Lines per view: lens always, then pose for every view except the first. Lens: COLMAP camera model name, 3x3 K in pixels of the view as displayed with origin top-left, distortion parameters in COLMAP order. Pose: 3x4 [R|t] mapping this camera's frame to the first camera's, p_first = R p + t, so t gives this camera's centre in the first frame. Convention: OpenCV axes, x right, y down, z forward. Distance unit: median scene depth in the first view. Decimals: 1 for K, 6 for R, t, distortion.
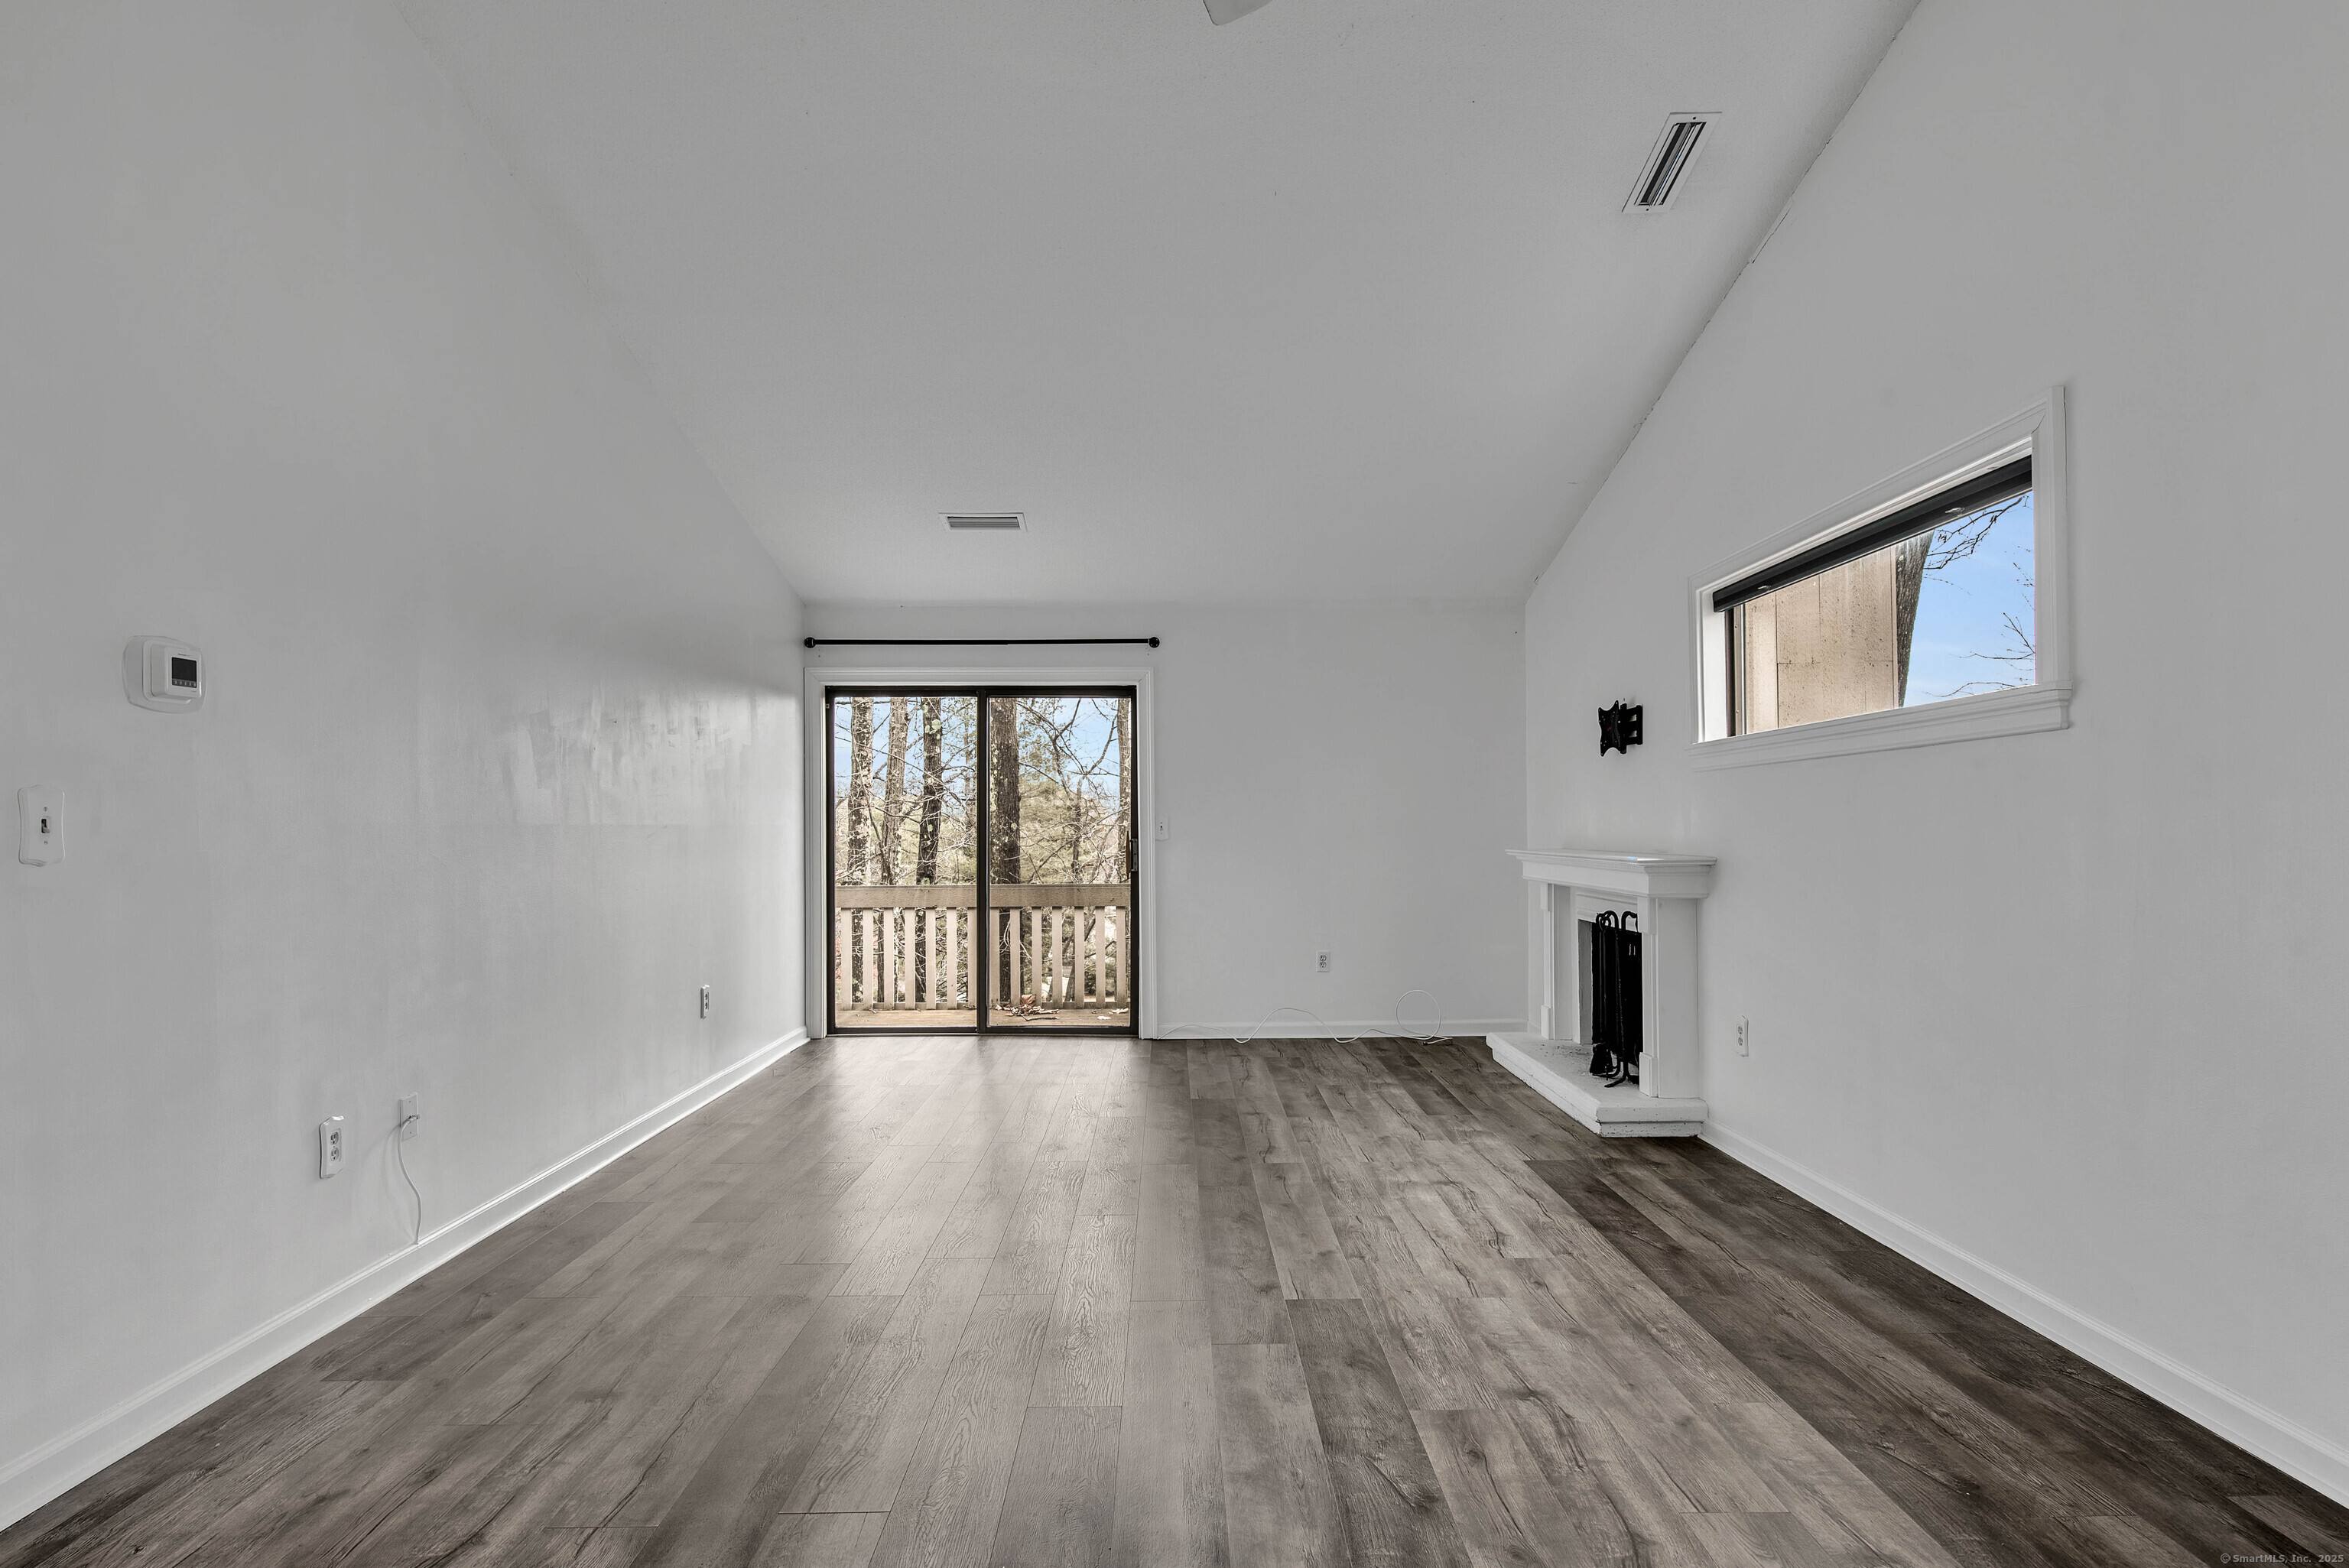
lens RADIAL K [[1229.1, 0, 1171.3], [0, 1229.1, 805.4], [0, 0, 1]] dist [-0.013450, -0.001307]
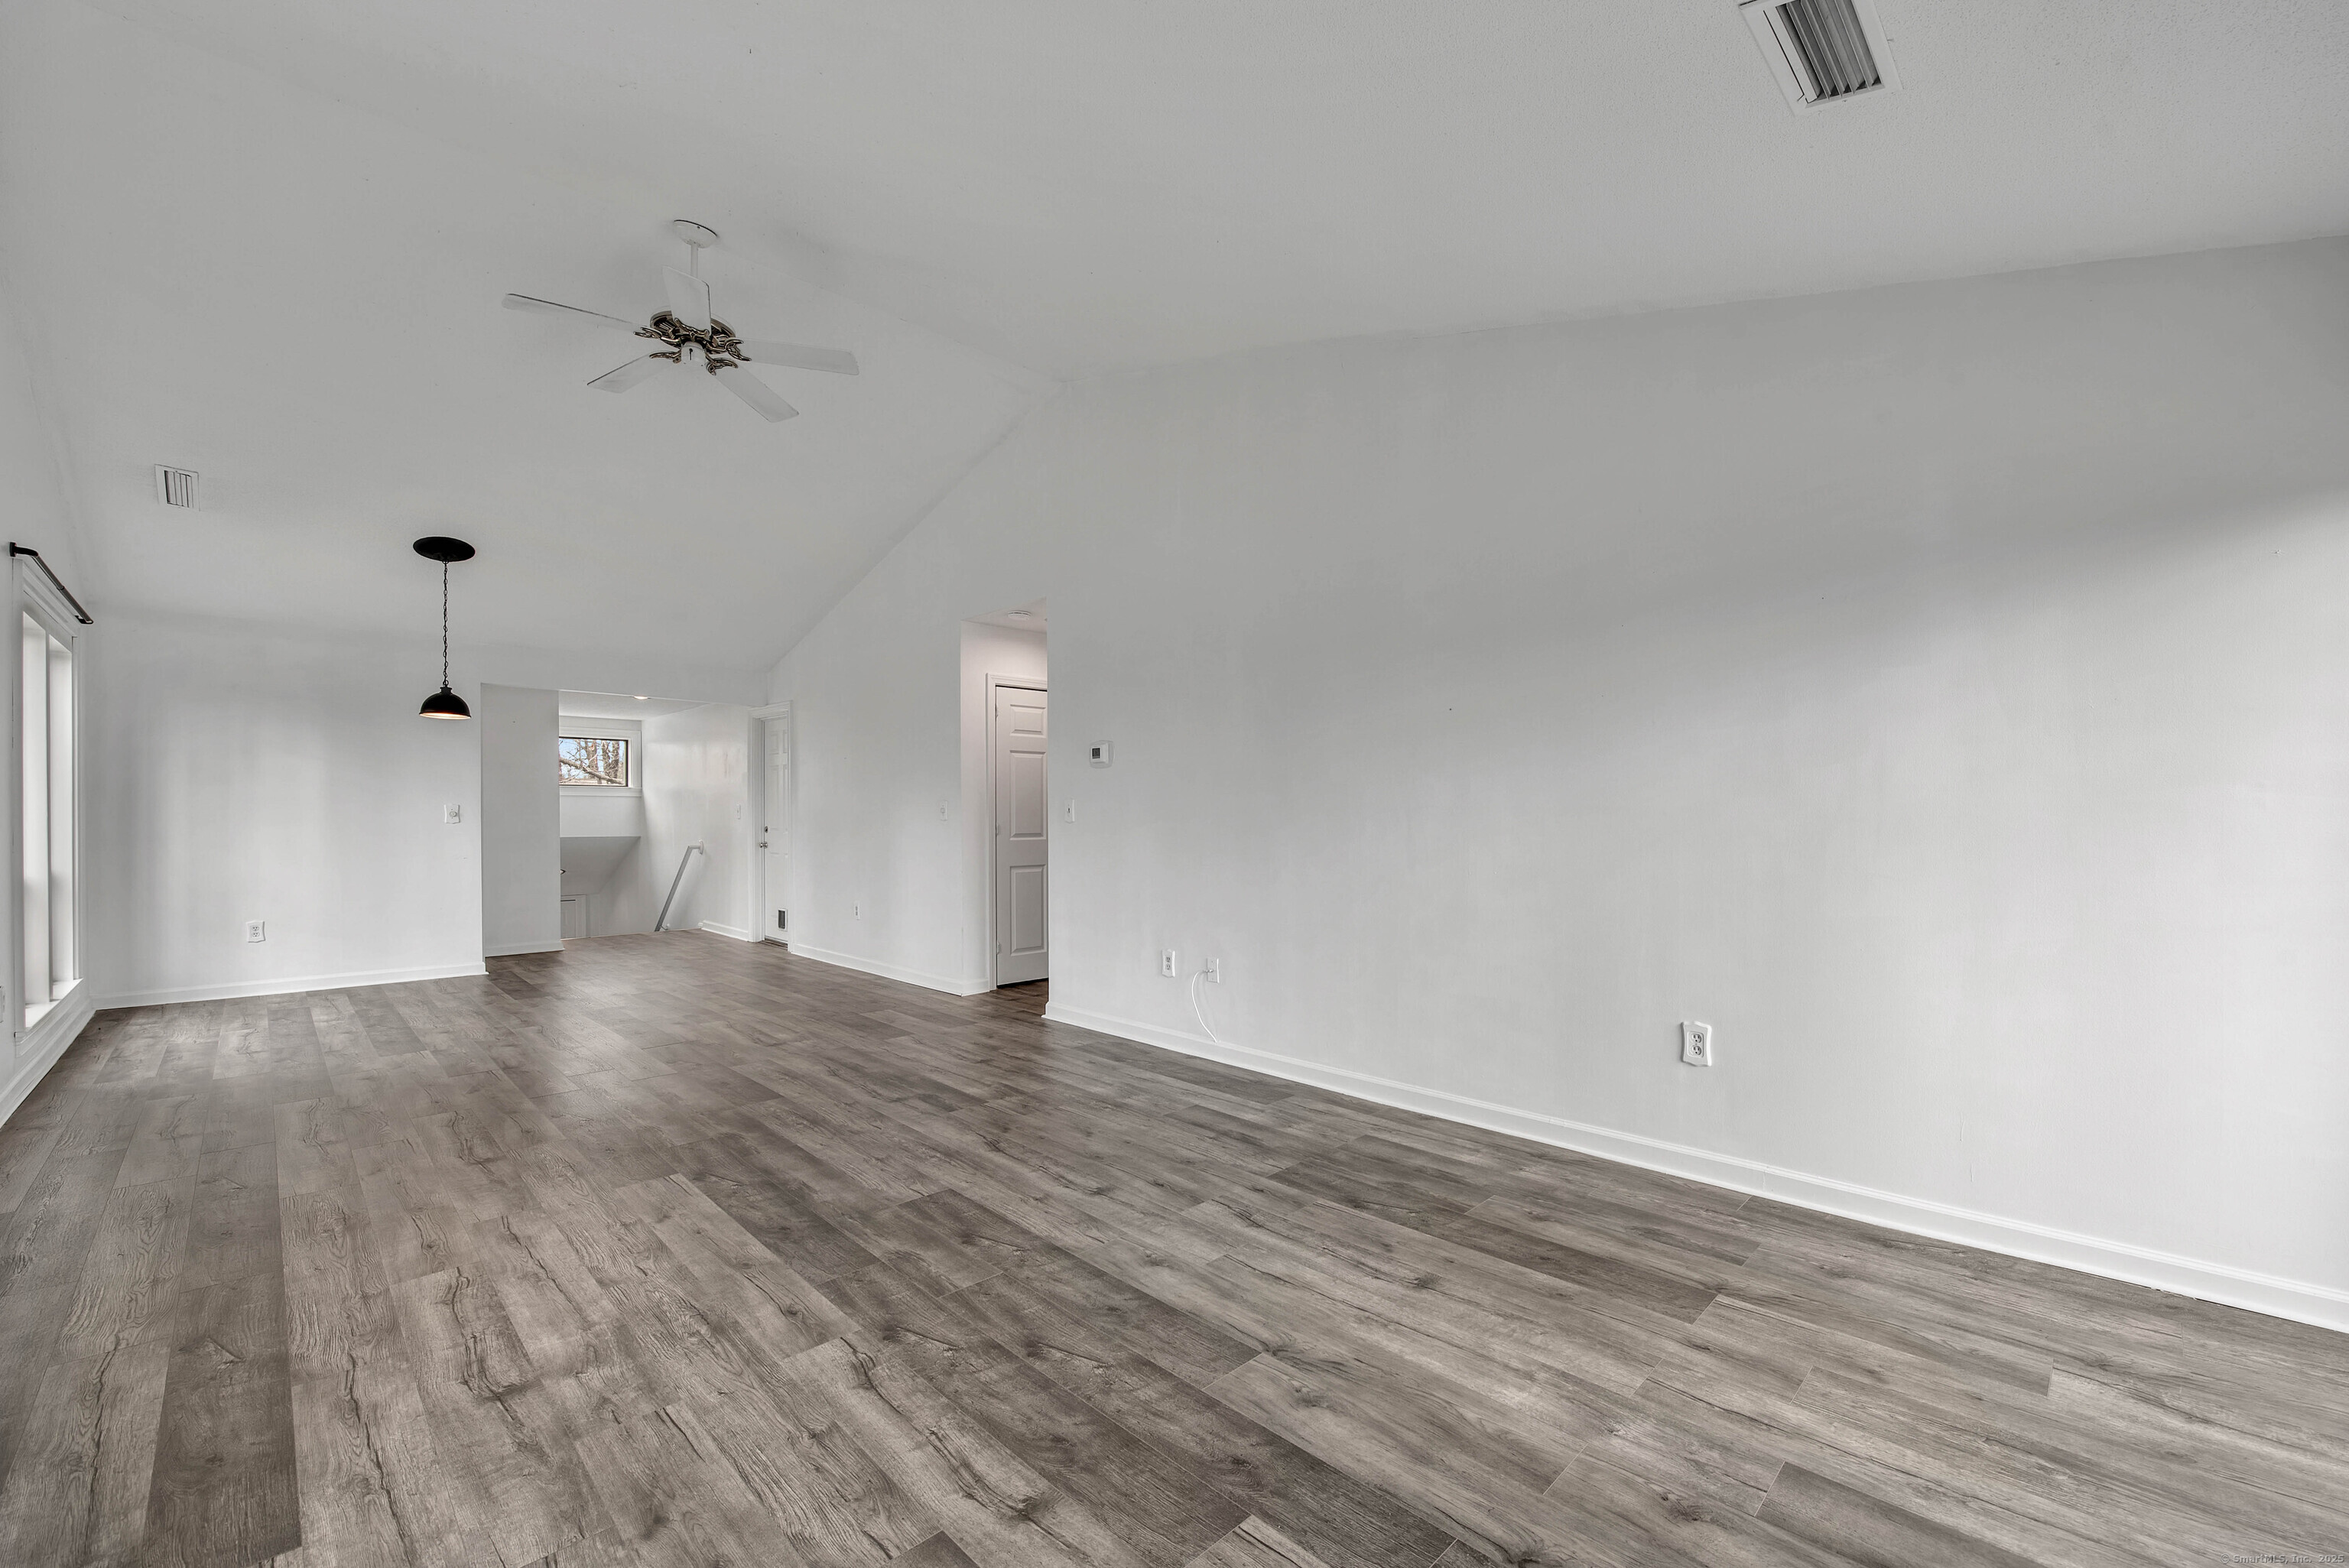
lens RADIAL K [[944.7, 0, 1186.8], [0, 944.7, 799.1], [0, 0, 1]] dist [-0.015801, -0.001939]
pose [[-0.707576, -0.003600, -0.706628, 0.309851], [0.018895, 0.999533, -0.024013, 0.027917], [0.706385, -0.030343, -0.707178, 1.556463]]
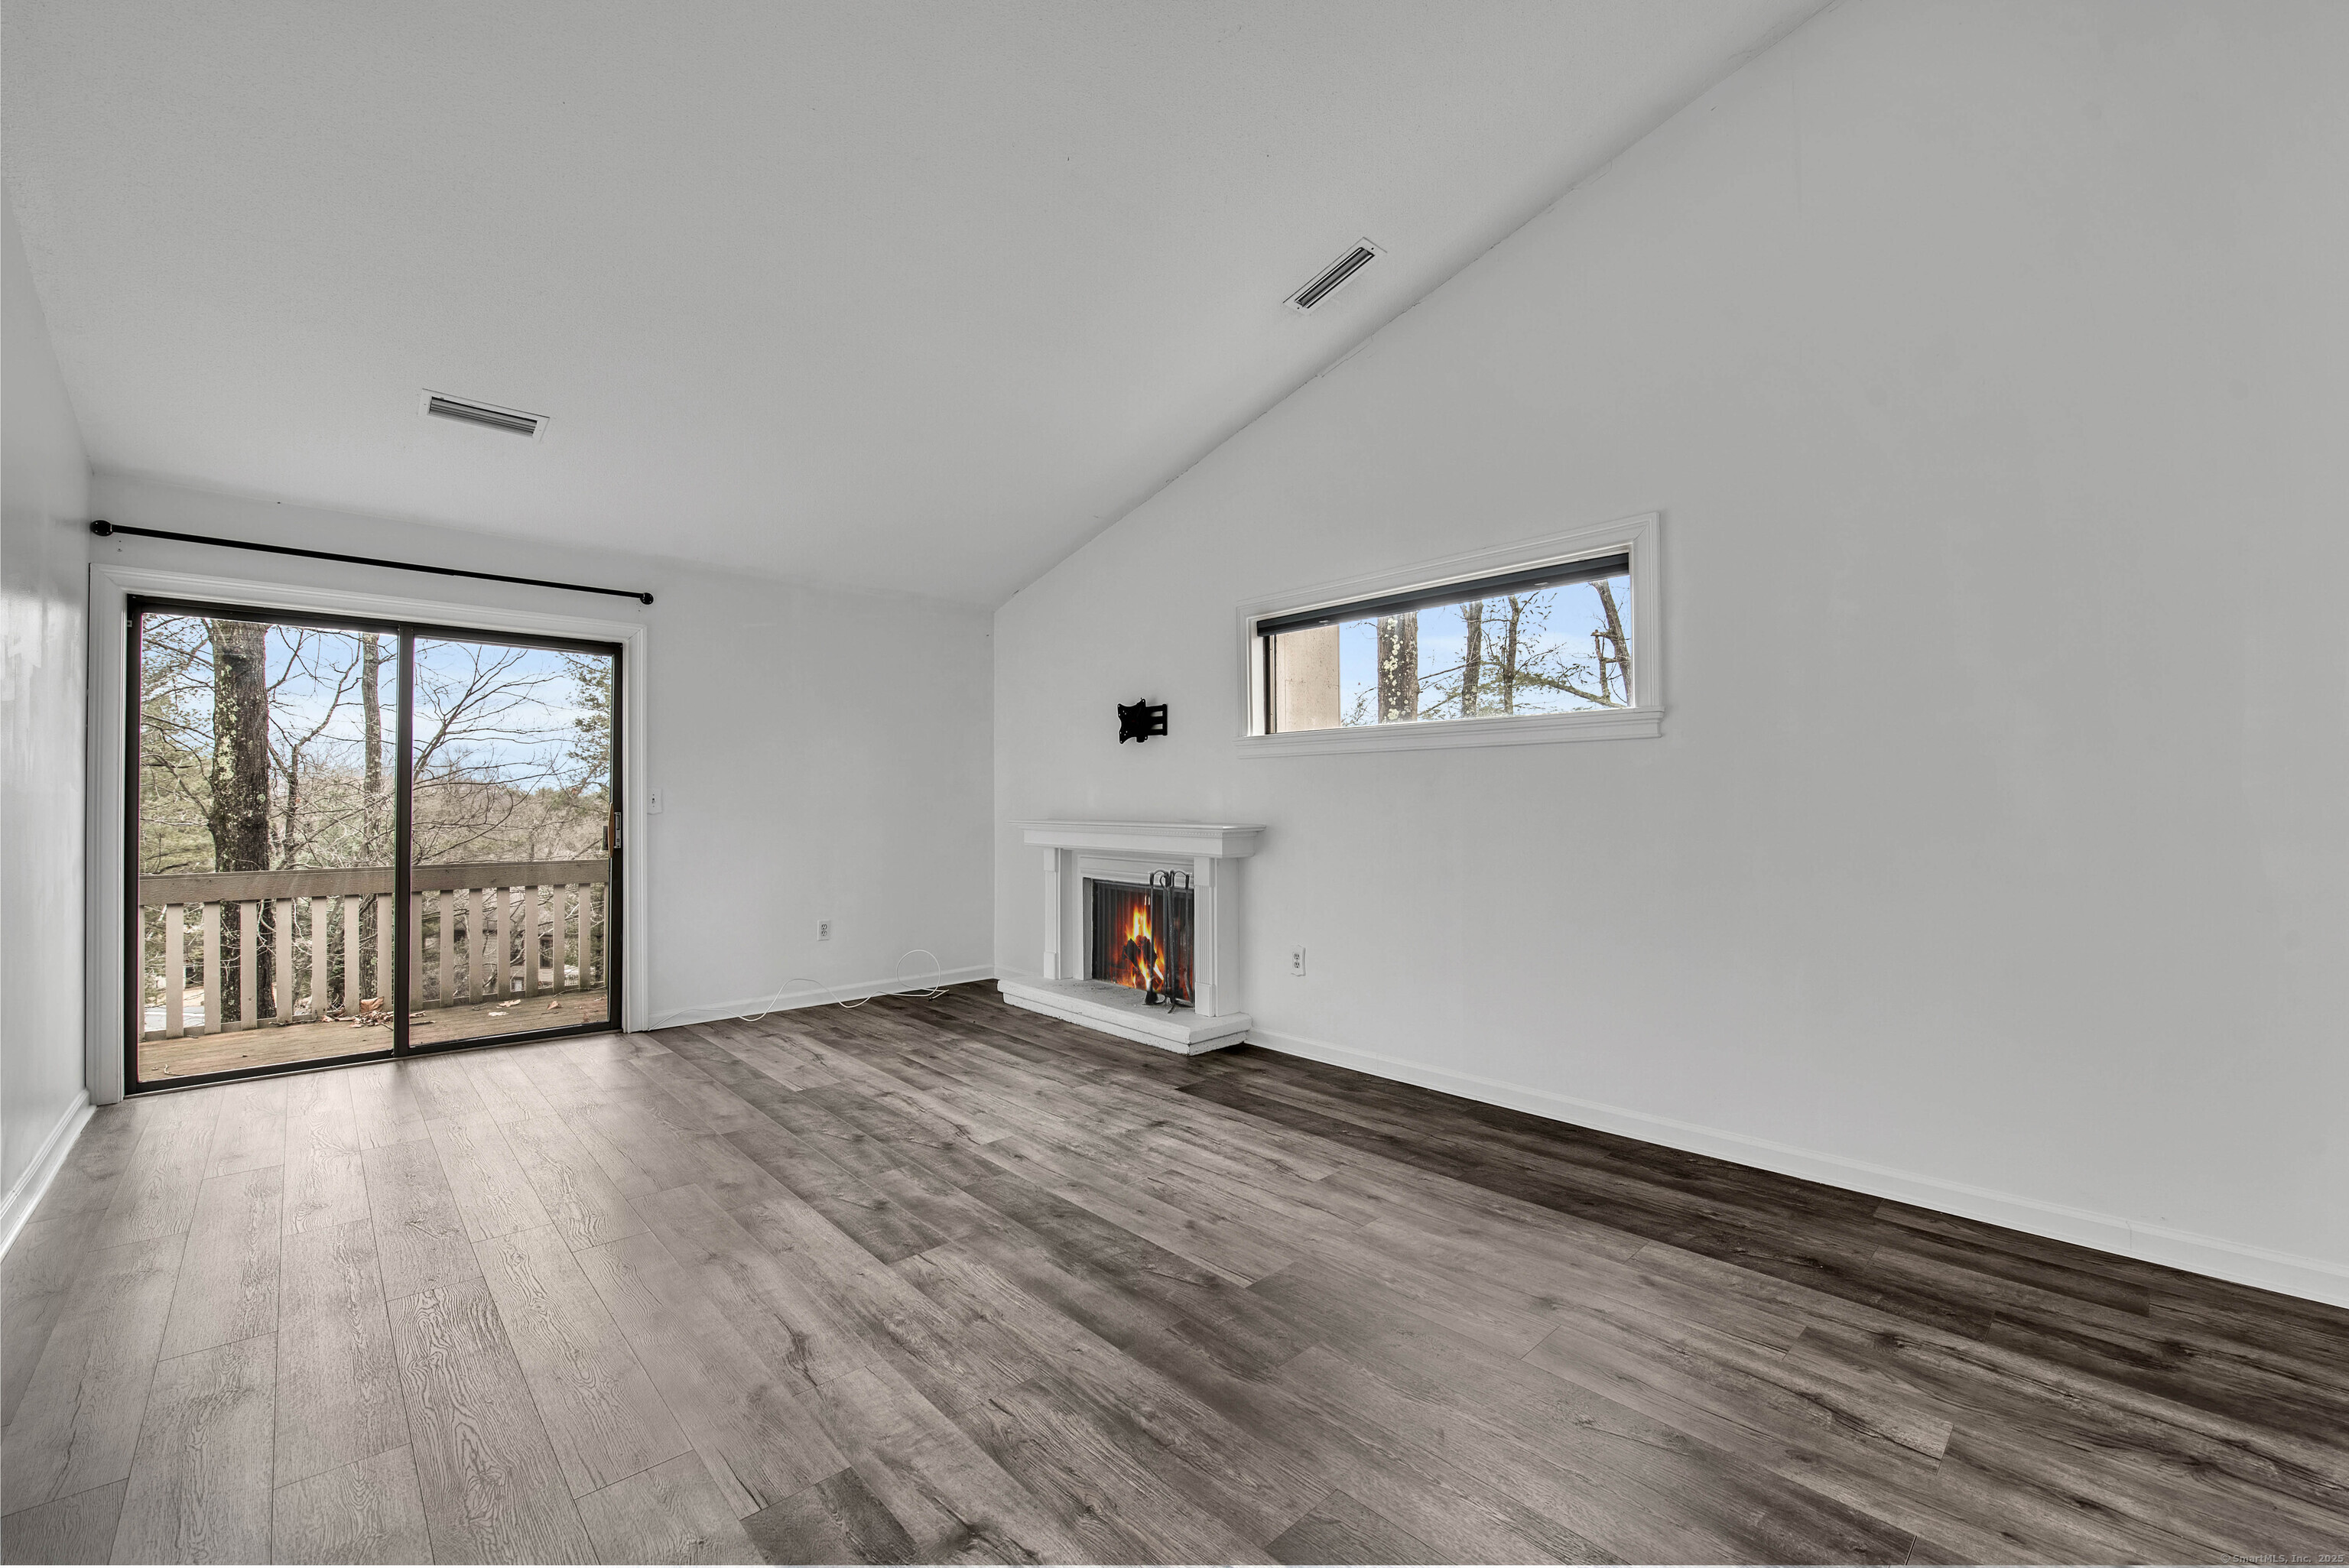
lens RADIAL K [[944.7, 0, 1170.8], [0, 944.7, 785.2], [0, 0, 1]] dist [-0.015801, -0.001939]
pose [[0.734977, 0.014449, 0.677939, -0.340087], [-0.014981, 0.999875, -0.005070, 0.007543], [-0.677927, -0.006430, 0.735101, 0.366779]]
